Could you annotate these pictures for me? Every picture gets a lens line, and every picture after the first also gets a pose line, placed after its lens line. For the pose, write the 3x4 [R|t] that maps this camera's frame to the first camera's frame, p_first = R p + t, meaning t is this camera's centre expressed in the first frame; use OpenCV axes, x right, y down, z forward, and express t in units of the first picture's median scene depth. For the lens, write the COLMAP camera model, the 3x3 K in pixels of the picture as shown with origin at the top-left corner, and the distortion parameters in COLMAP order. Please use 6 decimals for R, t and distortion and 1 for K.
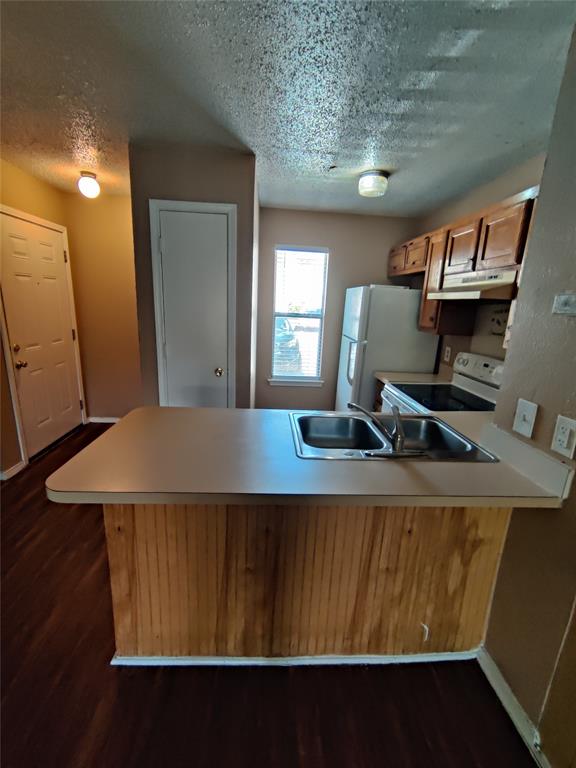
lens RADIAL K [[334.2, 0, 288.0], [0, 334.2, 384.0], [0, 0, 1]] dist [0.002319, 0.000842]
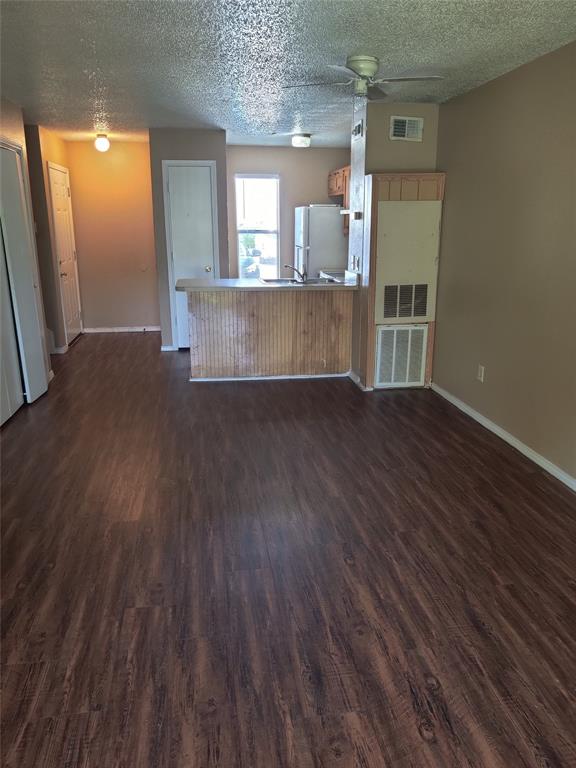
lens RADIAL K [[578.0, 0, 288.0], [0, 578.0, 384.0], [0, 0, 1]] dist [-0.002351, -0.000101]
pose [[0.994995, -0.067559, 0.073624, -0.078017], [0.065005, 0.997215, 0.036563, 0.414982], [-0.075889, -0.031594, 0.996616, -1.670505]]
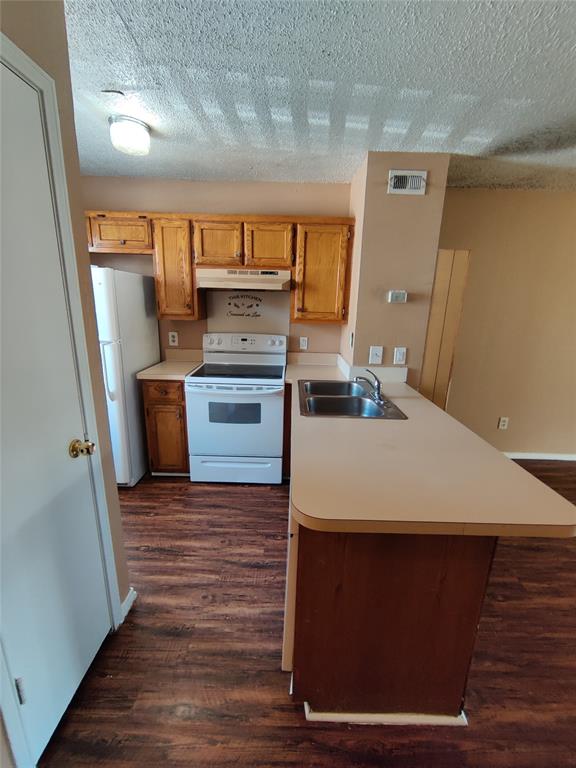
lens RADIAL K [[334.2, 0, 288.0], [0, 334.2, 384.0], [0, 0, 1]] dist [0.002319, 0.000842]
pose [[0.068650, -0.286129, 0.955729, -0.619059], [0.212605, 0.940179, 0.266202, -0.184568], [-0.974724, 0.184918, 0.125376, 0.641277]]
